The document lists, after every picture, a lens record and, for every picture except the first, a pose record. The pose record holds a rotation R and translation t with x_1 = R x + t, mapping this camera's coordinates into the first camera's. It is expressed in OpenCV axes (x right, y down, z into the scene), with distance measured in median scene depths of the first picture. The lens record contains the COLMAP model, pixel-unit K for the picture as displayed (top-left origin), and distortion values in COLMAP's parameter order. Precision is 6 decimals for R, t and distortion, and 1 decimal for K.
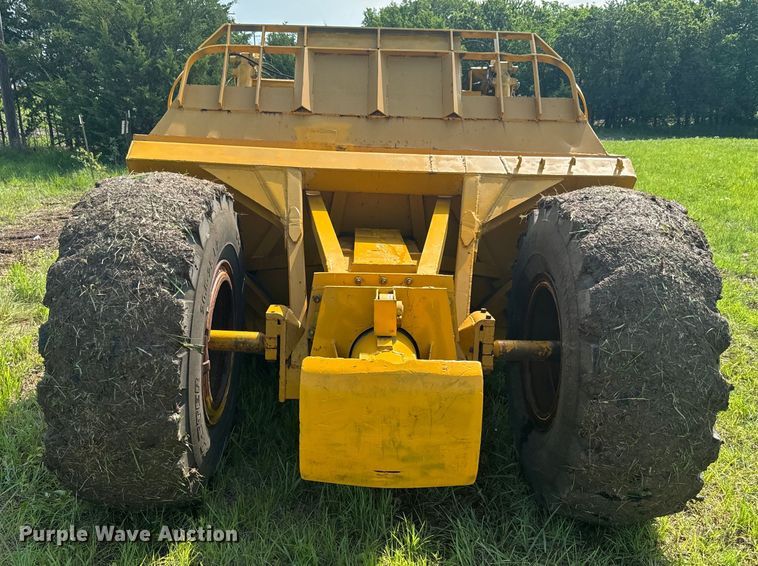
lens RADIAL K [[690.8, 0, 378.0], [0, 690.8, 286.4], [0, 0, 1]] dist [0.069210, -0.008572]
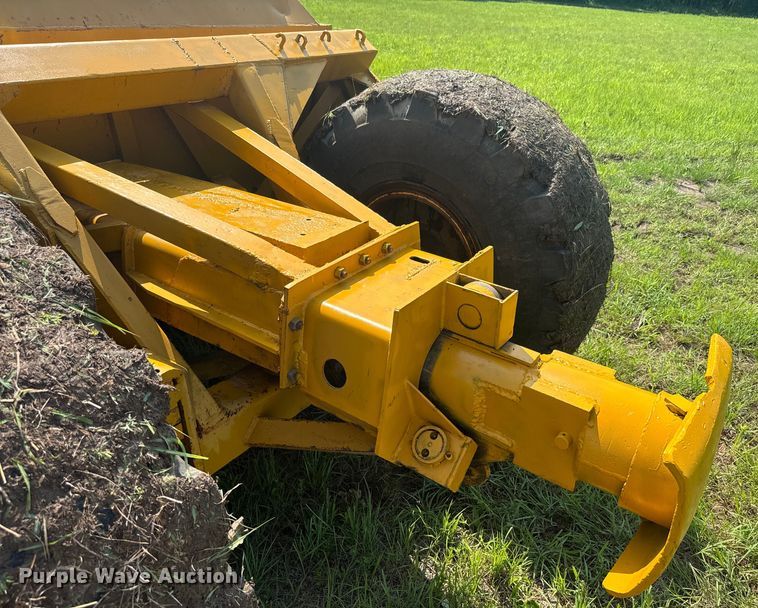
lens RADIAL K [[574.0, 0, 404.9], [0, 574.0, 308.6], [0, 0, 1]] dist [0.010960, -0.006315]
pose [[0.593024, -0.400283, 0.698638, -0.287147], [0.170492, 0.910425, 0.376907, -0.128084], [-0.786927, -0.104403, 0.608149, 0.477989]]
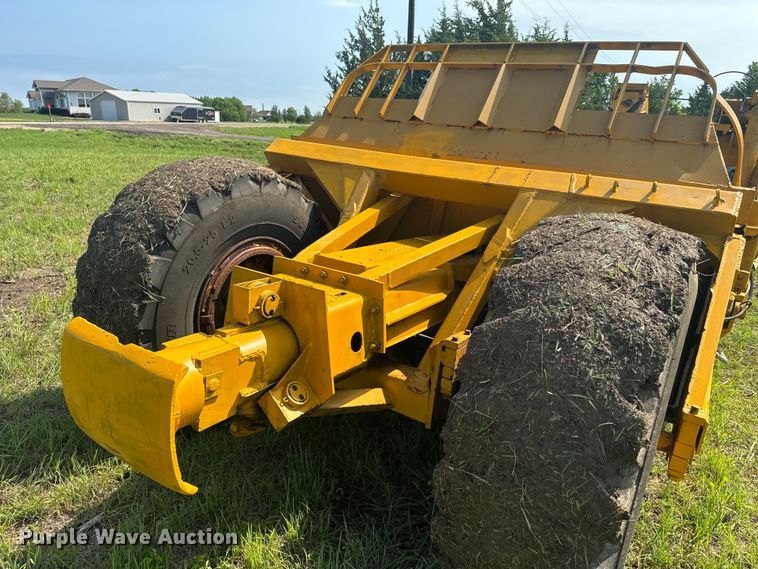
lens RADIAL K [[532.8, 0, 380.2], [0, 532.8, 287.1], [0, 0, 1]] dist [0.064516, -0.099461]
pose [[0.827702, 0.193889, -0.526609, 0.374510], [-0.187931, 0.980000, 0.065438, -0.043566], [0.528765, 0.044803, 0.847585, 0.293022]]
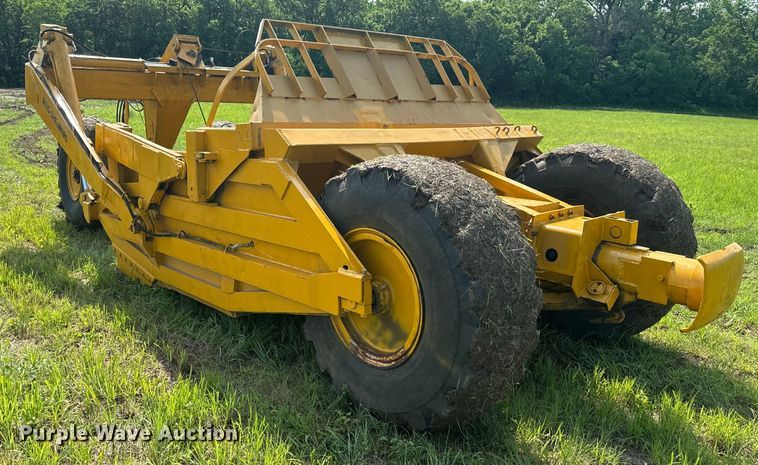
lens RADIAL K [[598.5, 0, 346.8], [0, 598.5, 224.3], [0, 0, 1]] dist [0.080102, -0.112887]
pose [[0.771555, -0.143737, 0.619712, -0.887565], [0.147819, 0.987985, 0.045118, -0.087435], [-0.618751, 0.056794, 0.783531, 0.203030]]
